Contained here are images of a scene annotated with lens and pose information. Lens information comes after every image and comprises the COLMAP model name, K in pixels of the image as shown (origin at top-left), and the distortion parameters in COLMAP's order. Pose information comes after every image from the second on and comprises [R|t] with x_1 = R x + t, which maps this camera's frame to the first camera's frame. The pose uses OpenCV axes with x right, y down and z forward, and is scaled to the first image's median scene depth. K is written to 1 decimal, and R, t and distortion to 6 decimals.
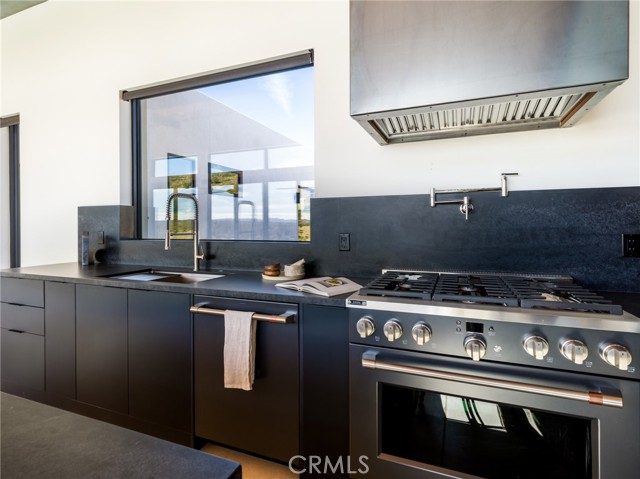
lens RADIAL K [[332.4, 0, 338.4], [0, 332.4, 228.2], [0, 0, 1]] dist [0.004927, 0.002849]
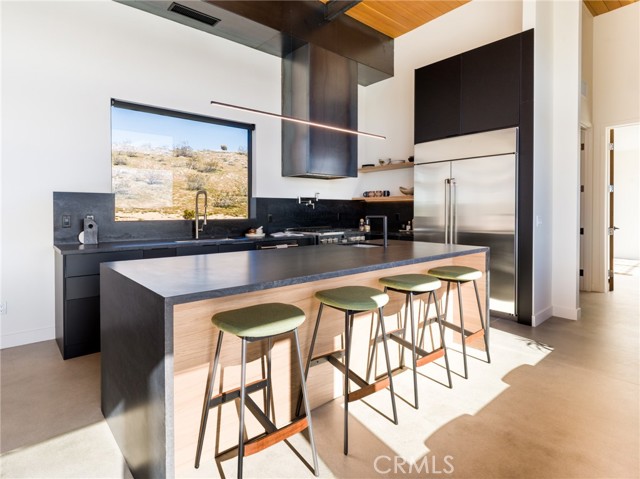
lens RADIAL K [[353.2, 0, 277.2], [0, 353.2, 218.2], [0, 0, 1]] dist [0.007588, -0.001864]
pose [[0.495734, -0.018086, 0.868286, -1.819052], [0.004908, 0.999826, 0.018023, 0.001119], [-0.868460, -0.004673, 0.495736, -0.193649]]
